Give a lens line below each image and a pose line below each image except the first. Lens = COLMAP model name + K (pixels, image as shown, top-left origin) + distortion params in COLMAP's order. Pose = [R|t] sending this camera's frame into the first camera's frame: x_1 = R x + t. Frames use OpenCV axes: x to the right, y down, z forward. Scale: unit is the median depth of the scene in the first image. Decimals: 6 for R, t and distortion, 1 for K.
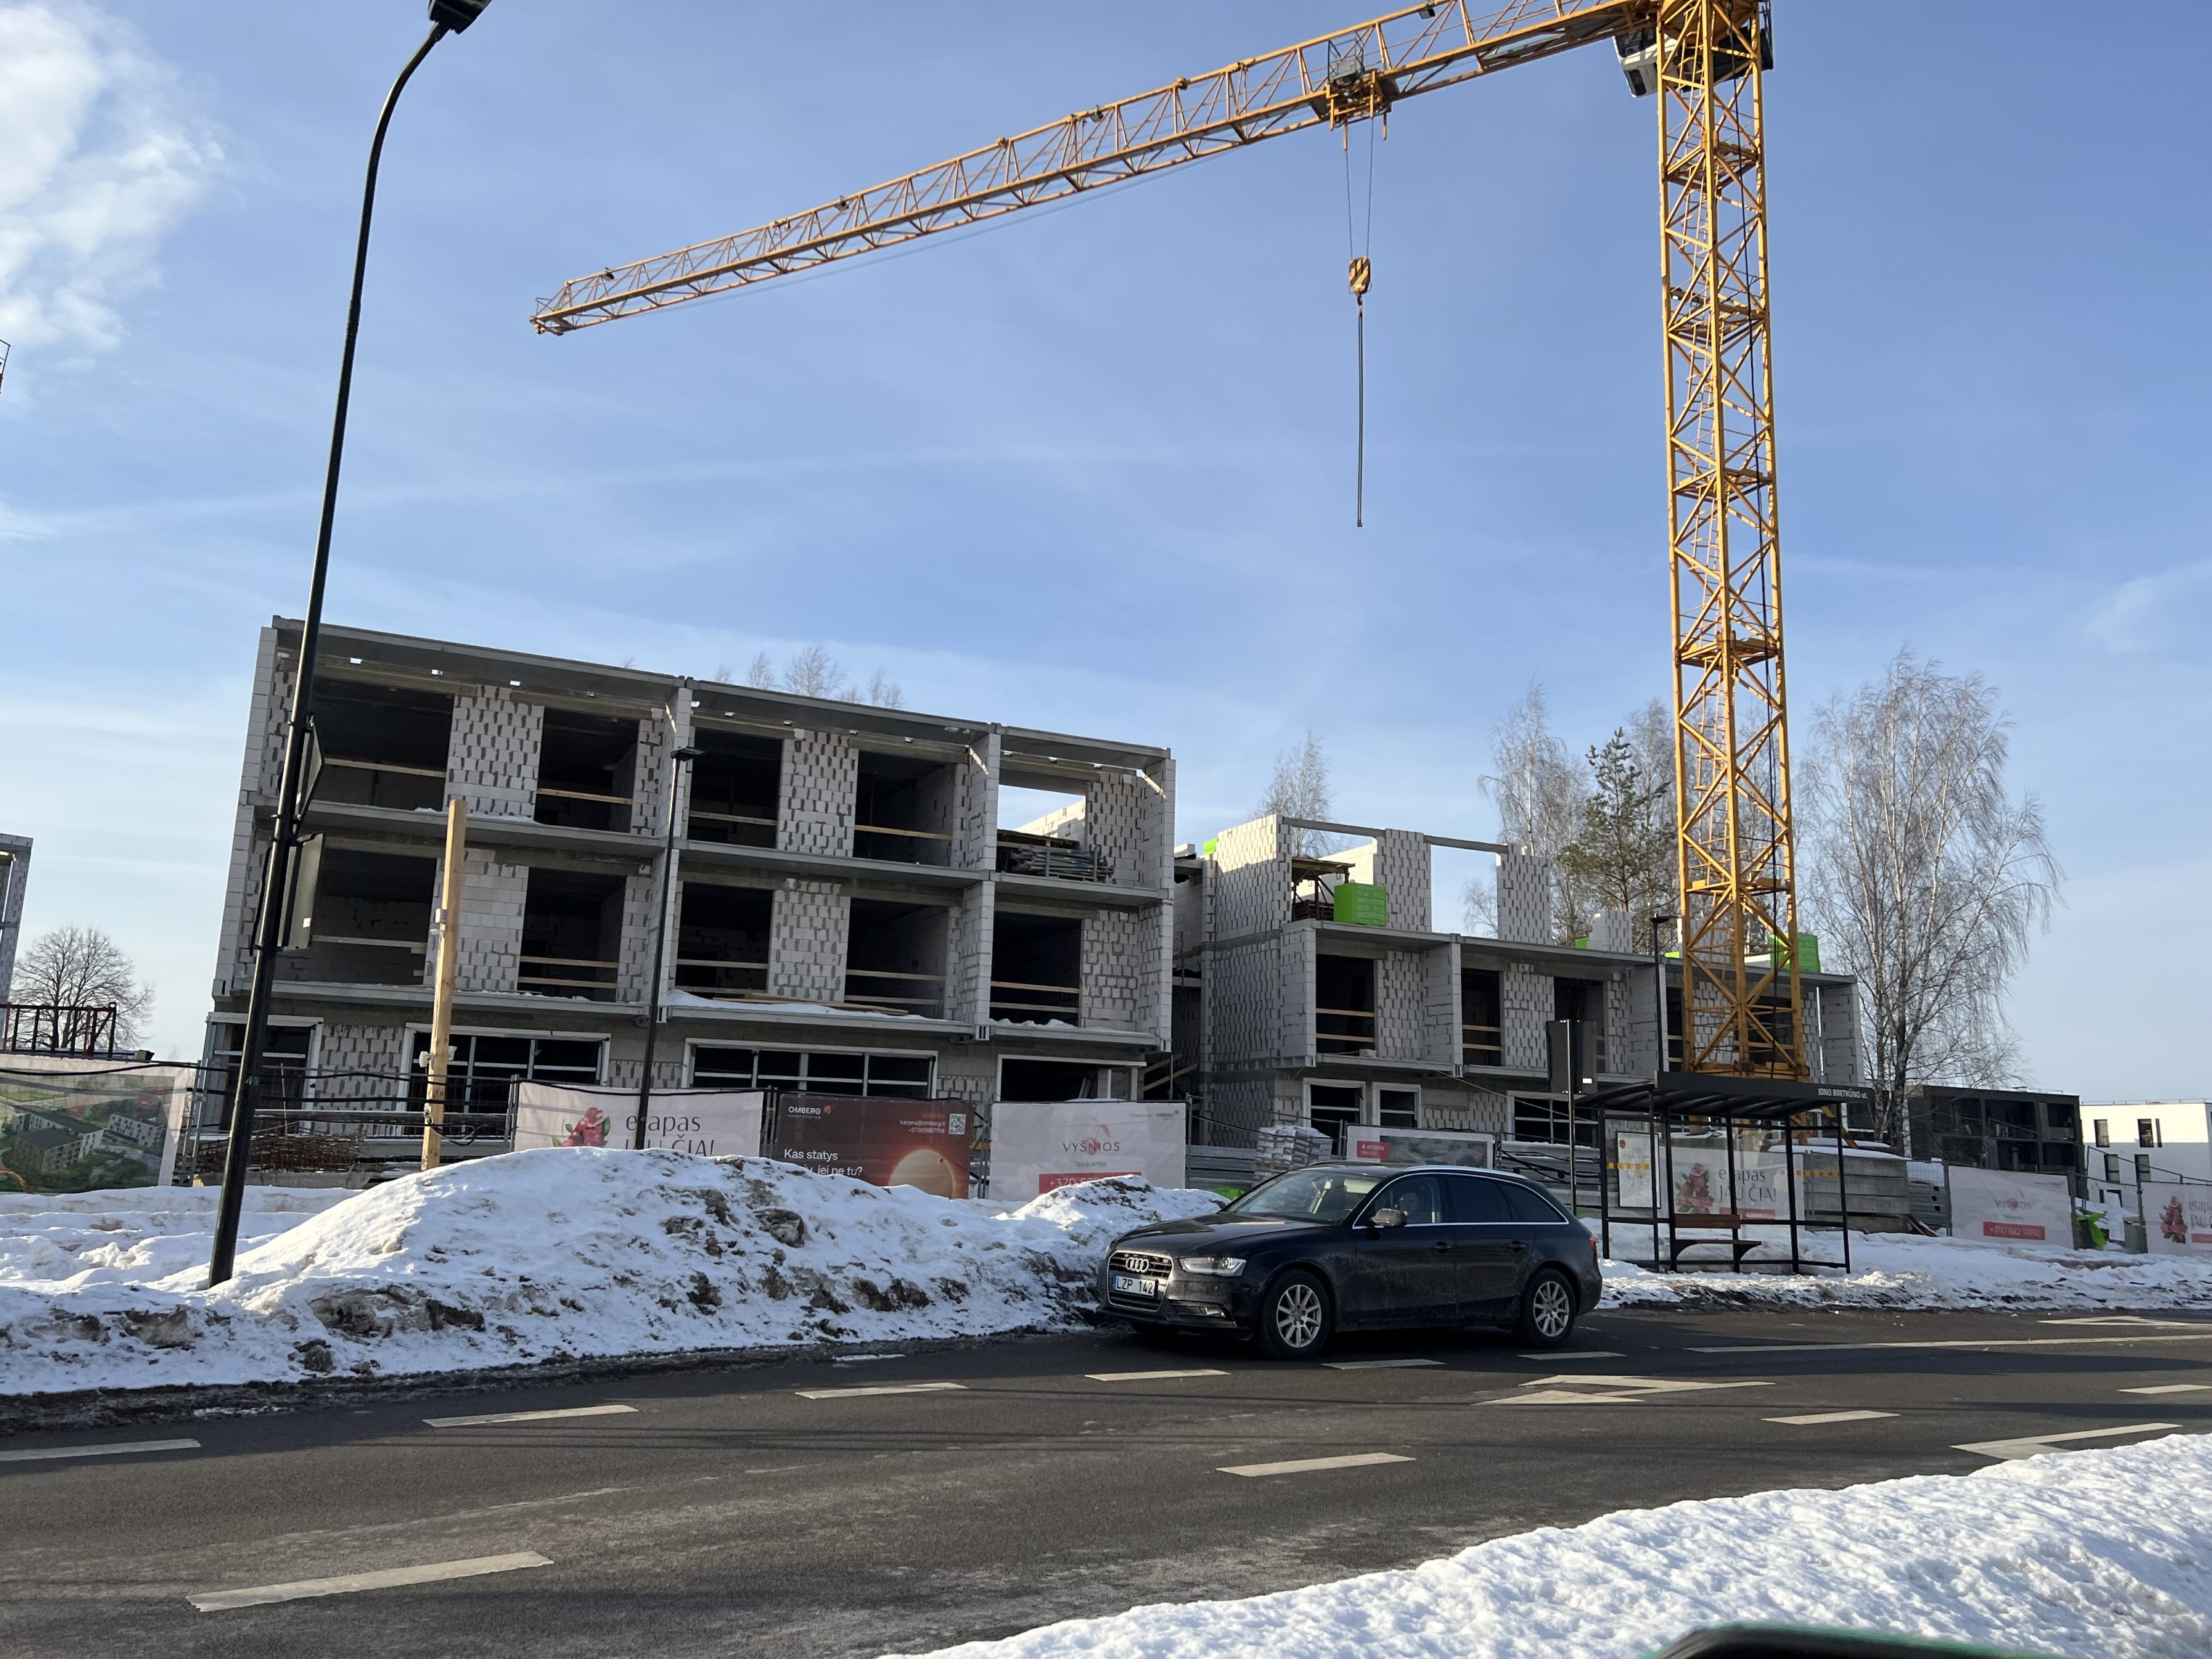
lens RADIAL K [[1647.2, 0, 1109.4], [0, 1647.2, 852.0], [0, 0, 1]] dist [0.099040, -0.167398]
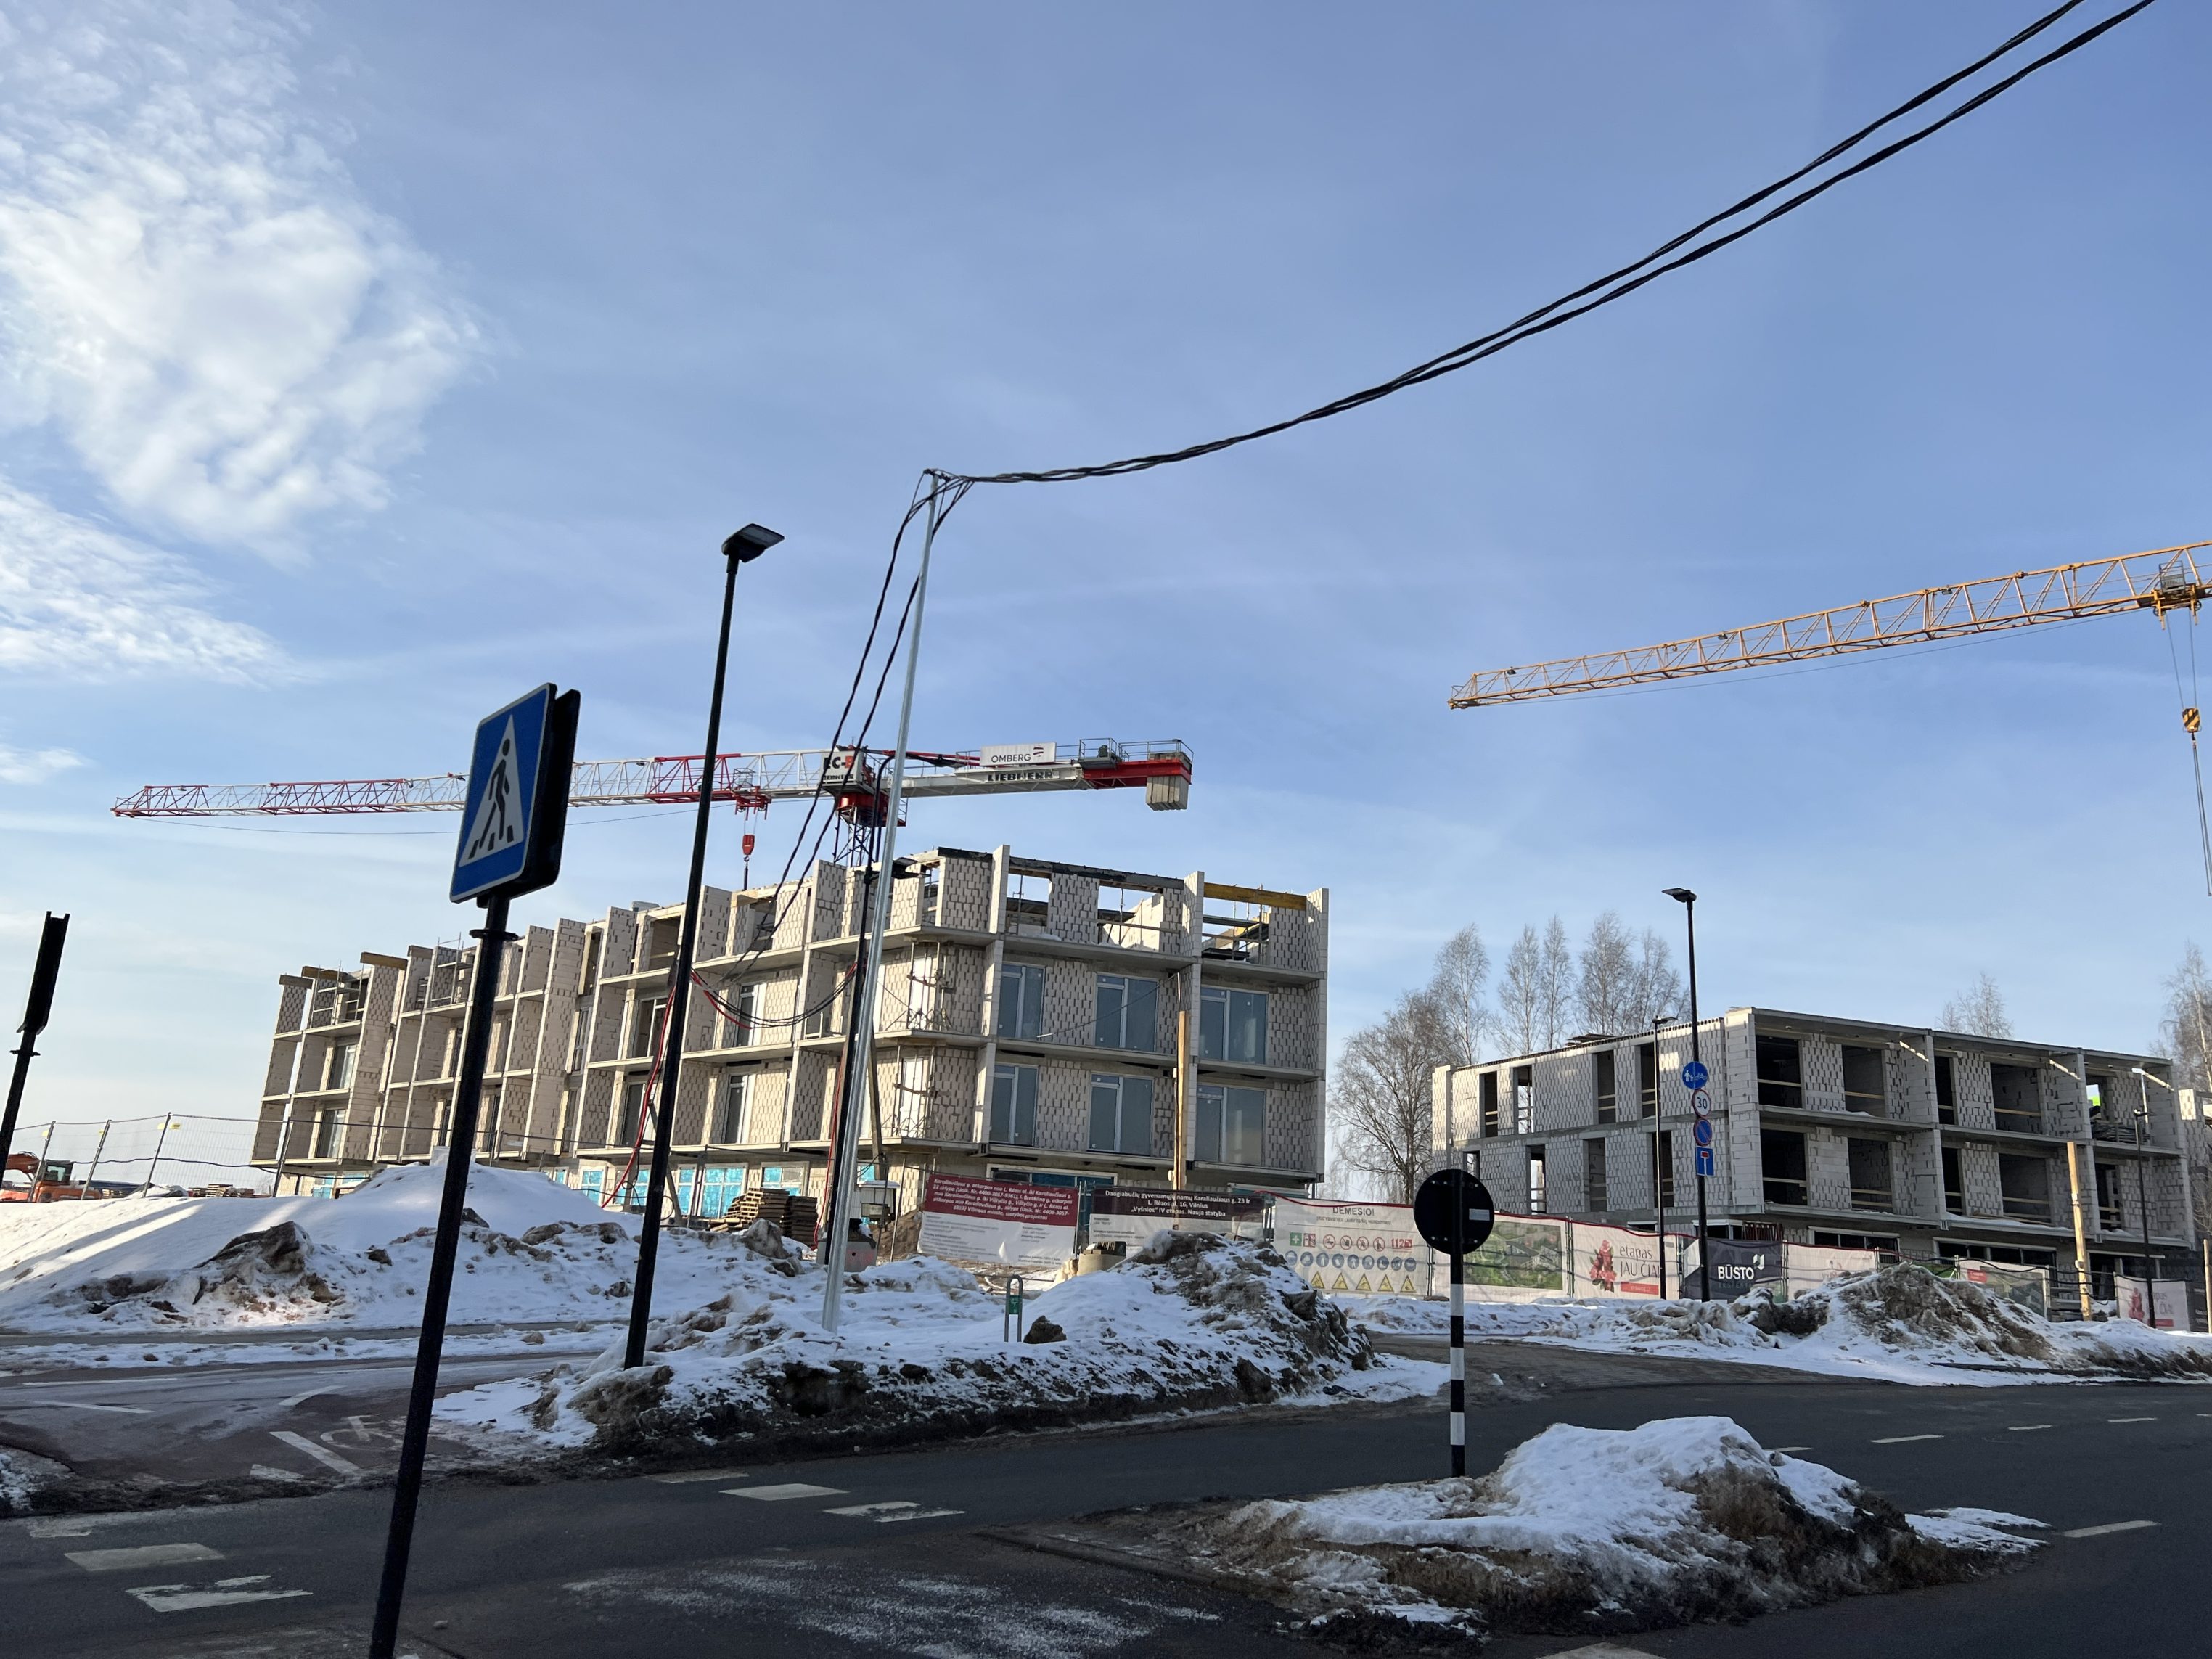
lens RADIAL K [[1698.1, 0, 926.7], [0, 1698.1, 833.1], [0, 0, 1]] dist [-0.010242, -0.011796]
pose [[0.982098, -0.006174, -0.188269, -0.800863], [-0.007951, 0.997213, -0.074182, -0.142831], [0.188203, 0.074351, 0.979312, -0.805982]]
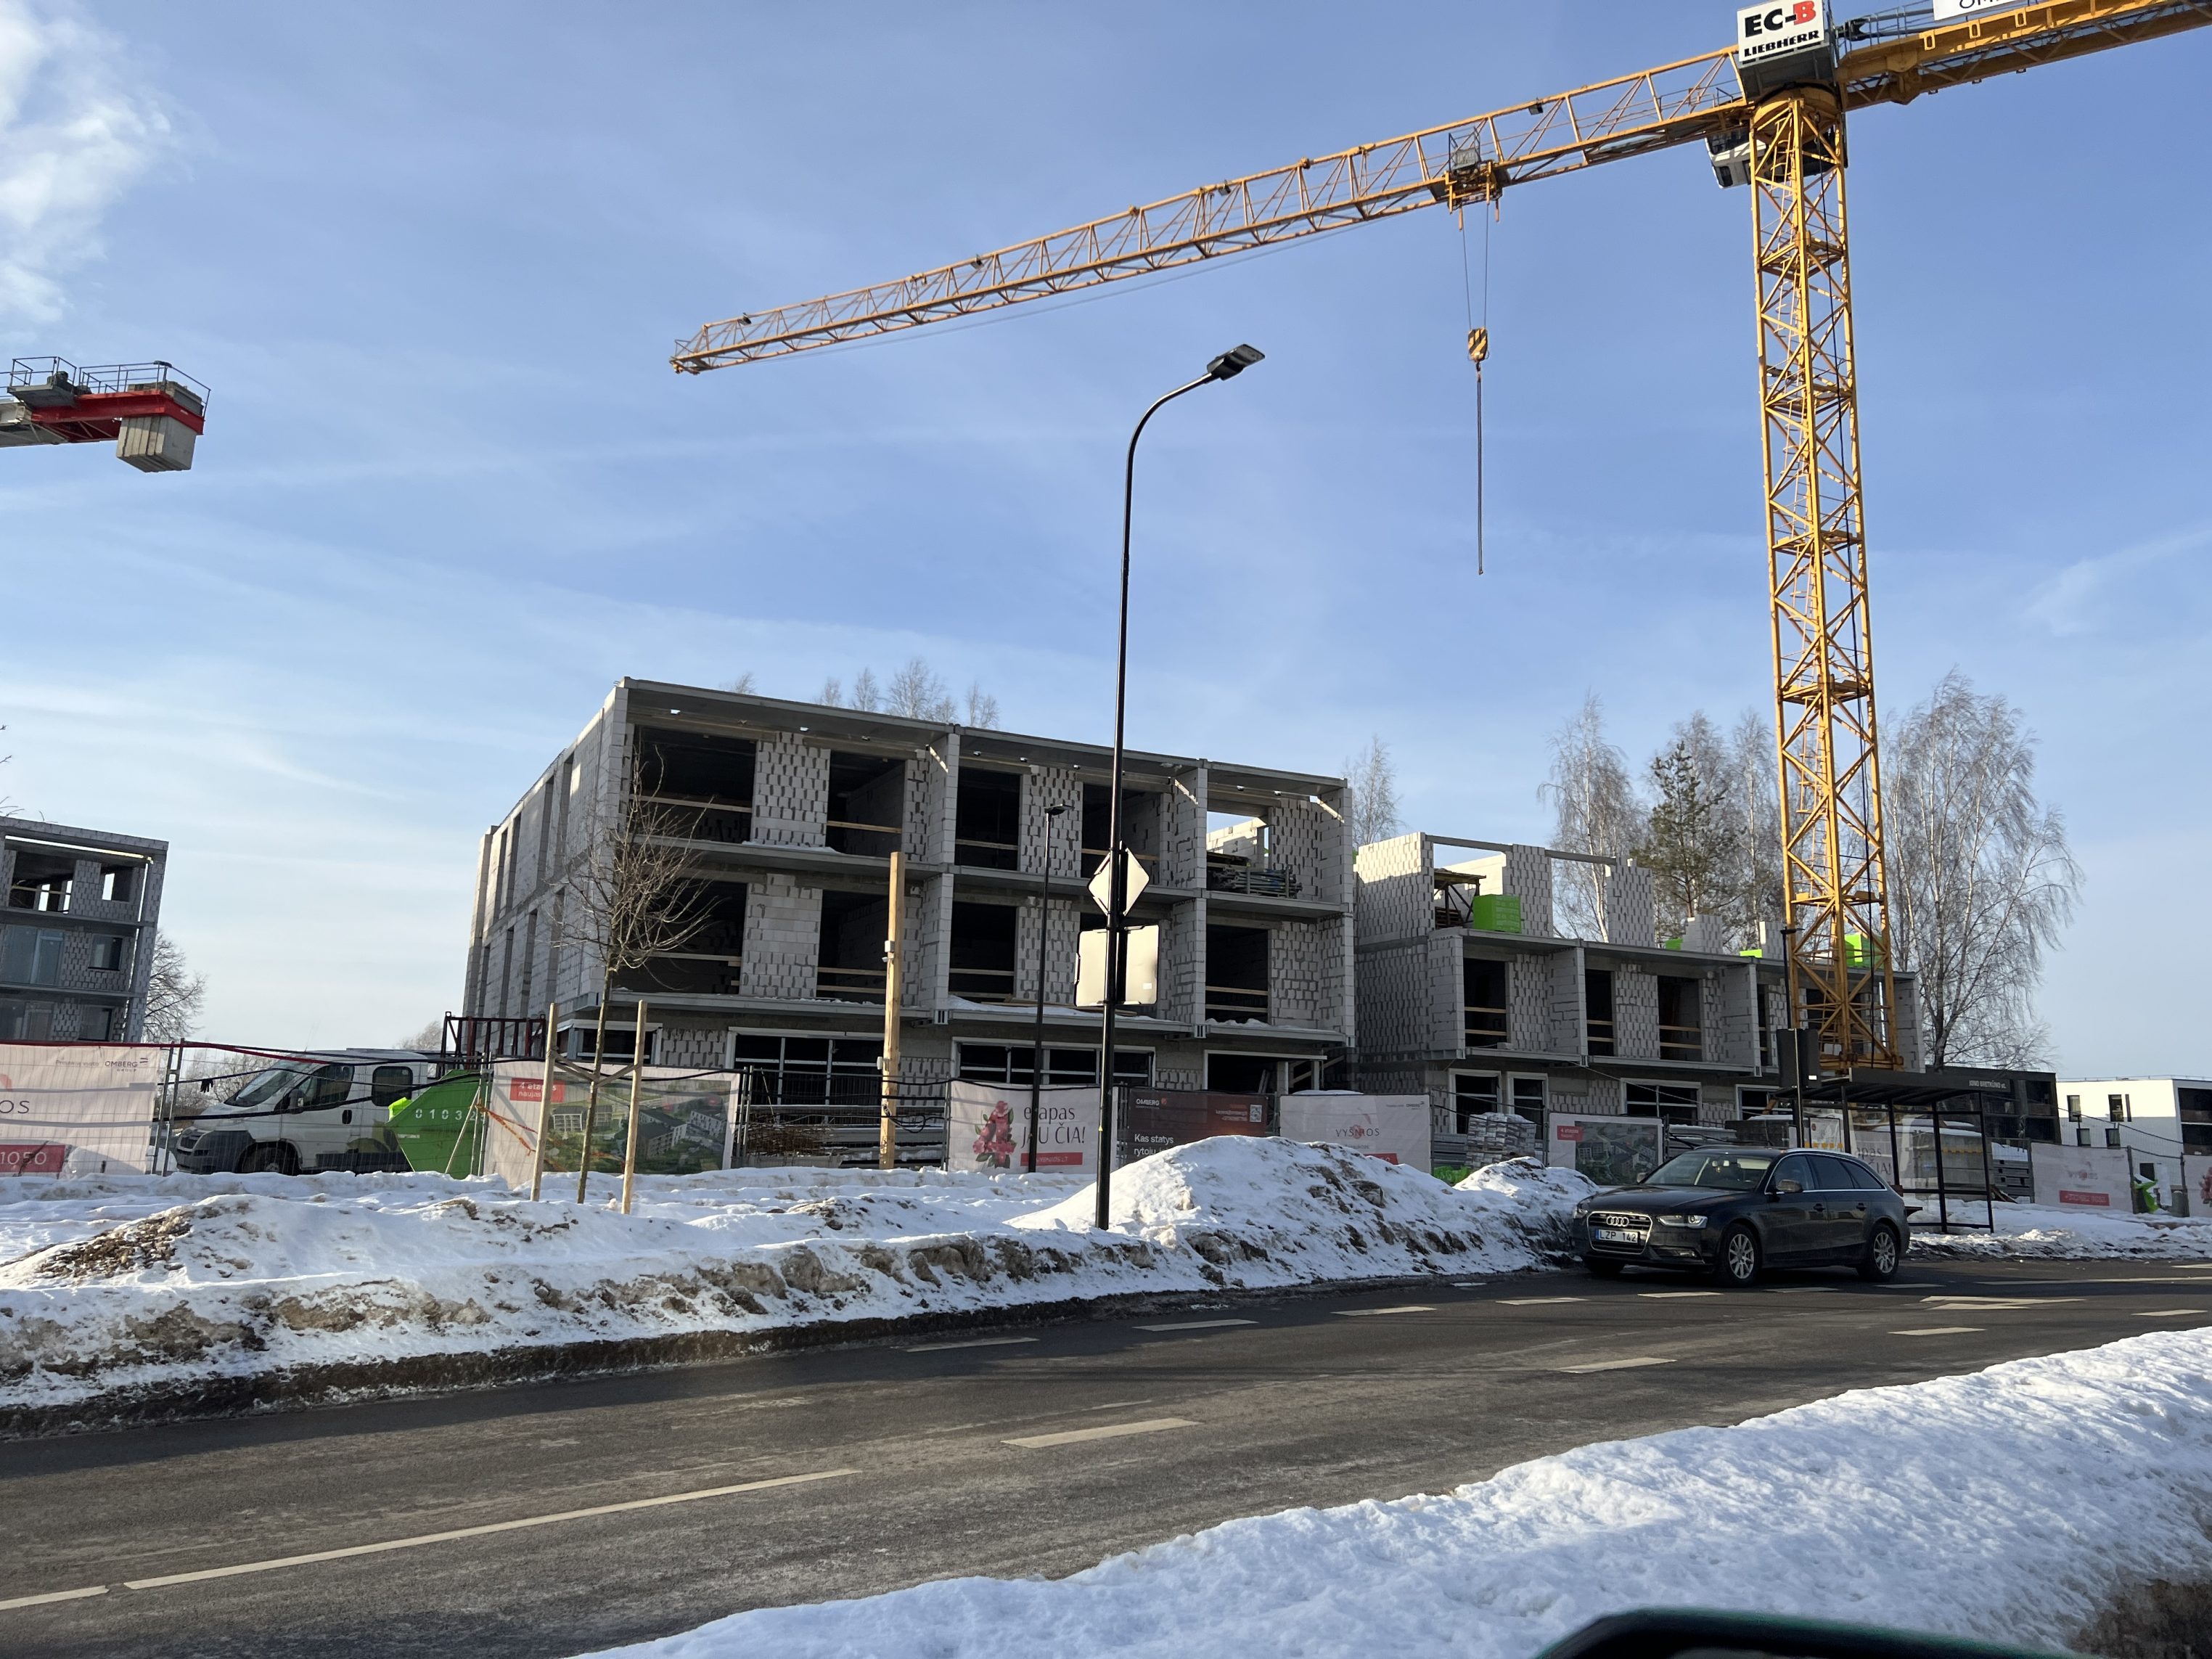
lens RADIAL K [[1663.2, 0, 1106.0], [0, 1663.2, 829.5], [0, 0, 1]] dist [0.079138, -0.147279]
pose [[0.999596, -0.001305, 0.028377, -0.152194], [0.001304, 0.999999, 0.000073, -0.026695], [-0.028377, -0.000036, 0.999597, -0.131806]]
